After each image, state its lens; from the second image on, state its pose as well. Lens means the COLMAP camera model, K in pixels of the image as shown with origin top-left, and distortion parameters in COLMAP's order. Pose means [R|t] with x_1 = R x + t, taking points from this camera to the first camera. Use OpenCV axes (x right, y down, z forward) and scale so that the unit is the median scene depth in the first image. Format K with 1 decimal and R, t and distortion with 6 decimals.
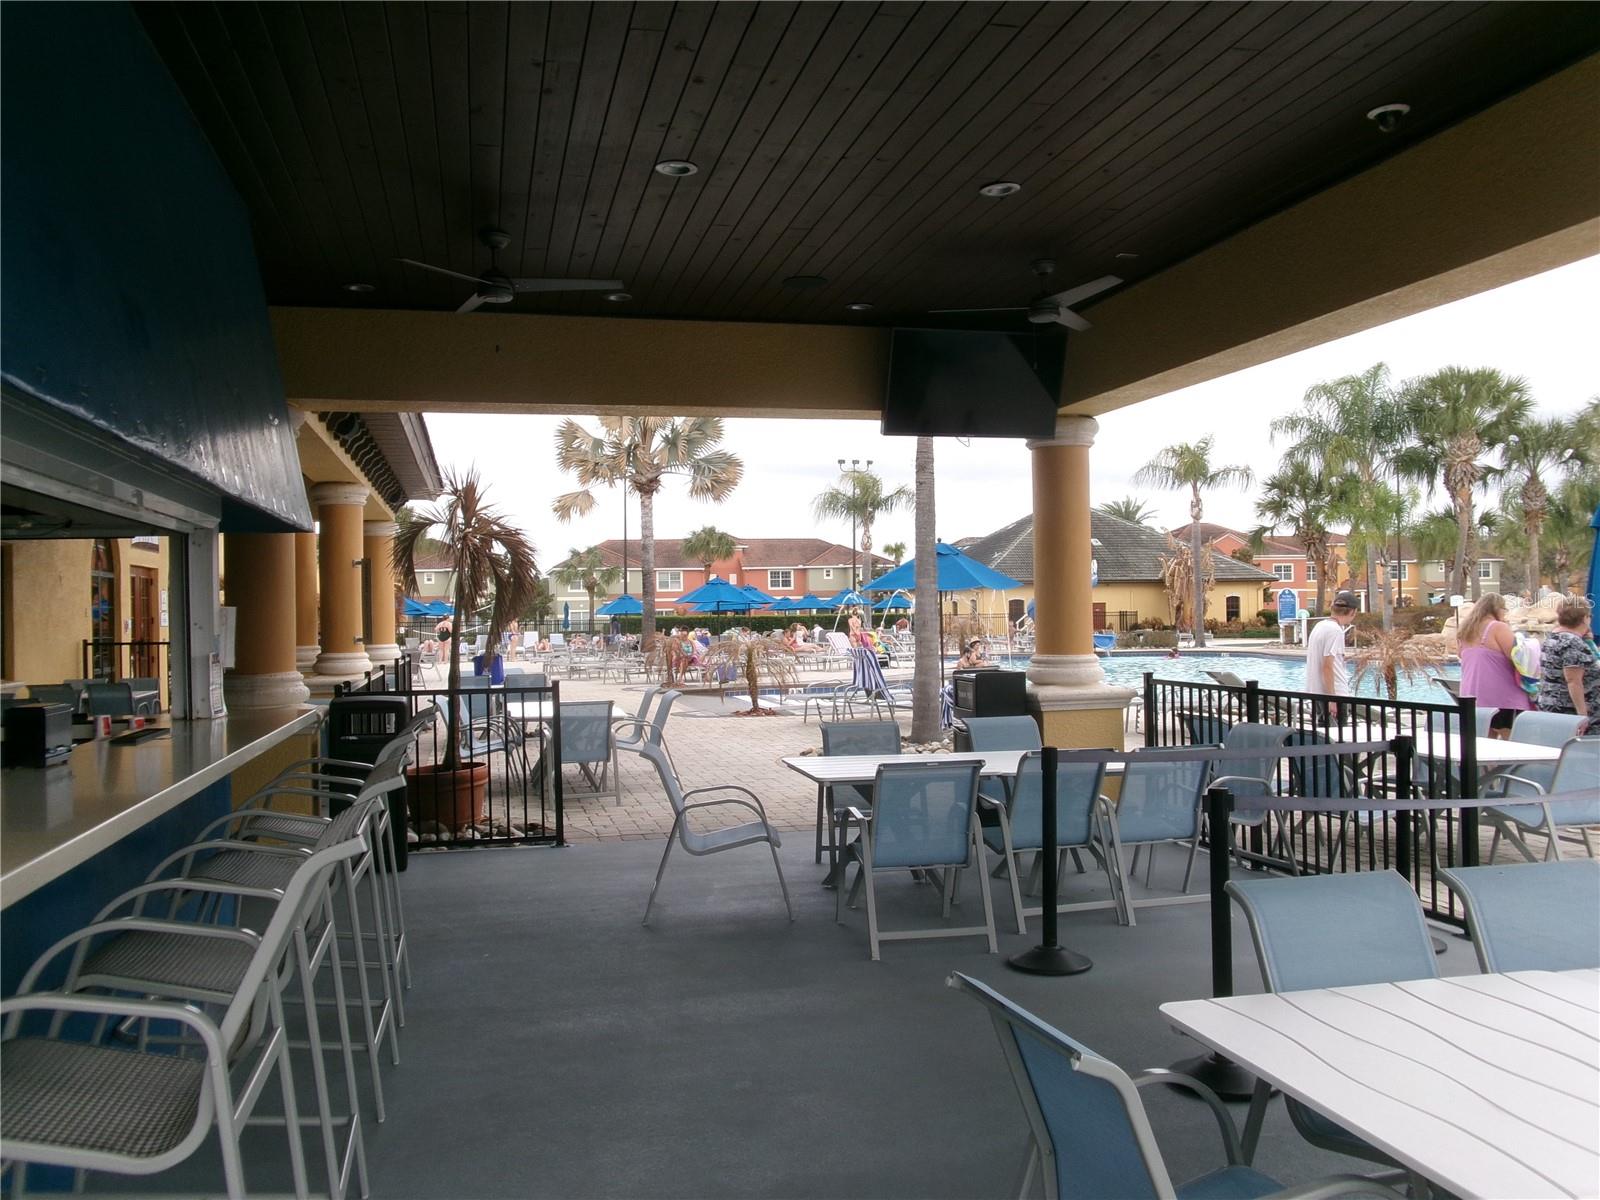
lens RADIAL K [[1320.5, 0, 811.4], [0, 1320.5, 601.1], [0, 0, 1]] dist [-0.008884, -0.006798]
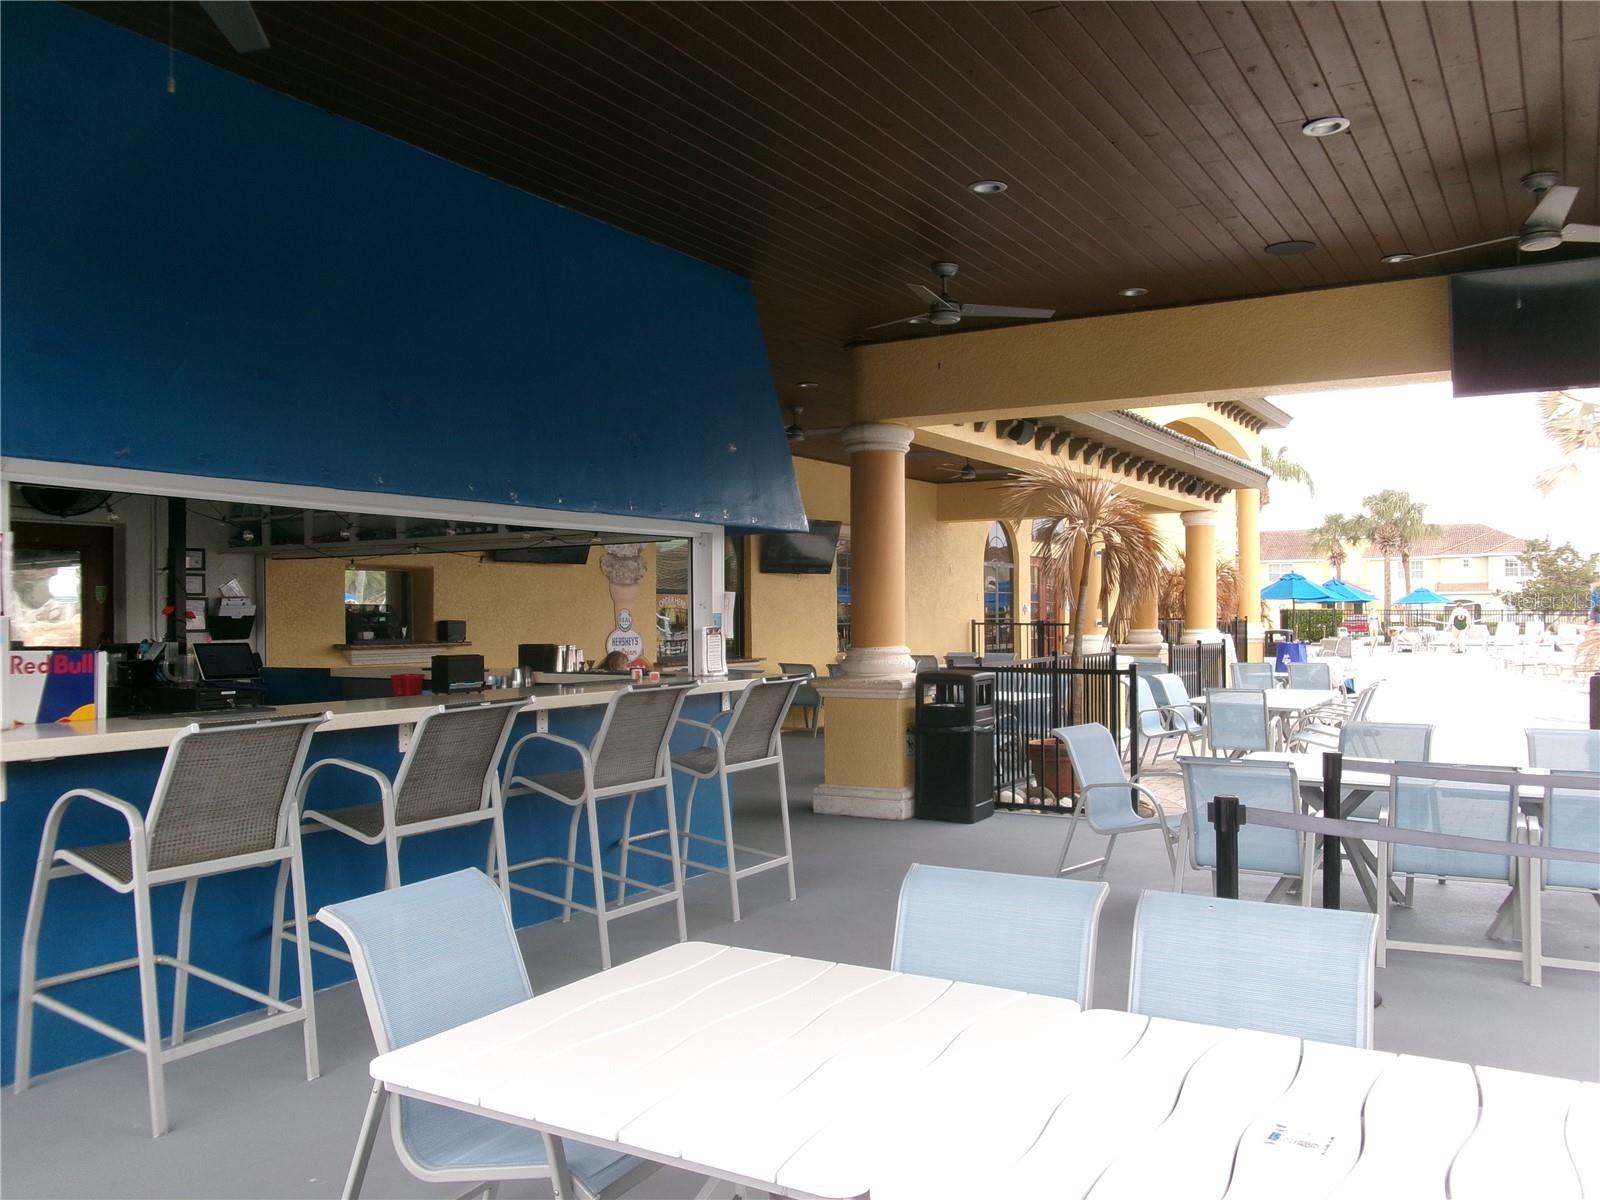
lens RADIAL K [[1320.5, 0, 811.4], [0, 1320.5, 601.1], [0, 0, 1]] dist [-0.008884, -0.006798]
pose [[0.710525, 0.006448, -0.703642, 0.363309], [0.001115, 0.999946, 0.010289, -0.000551], [0.703671, -0.008095, 0.710480, 0.082048]]
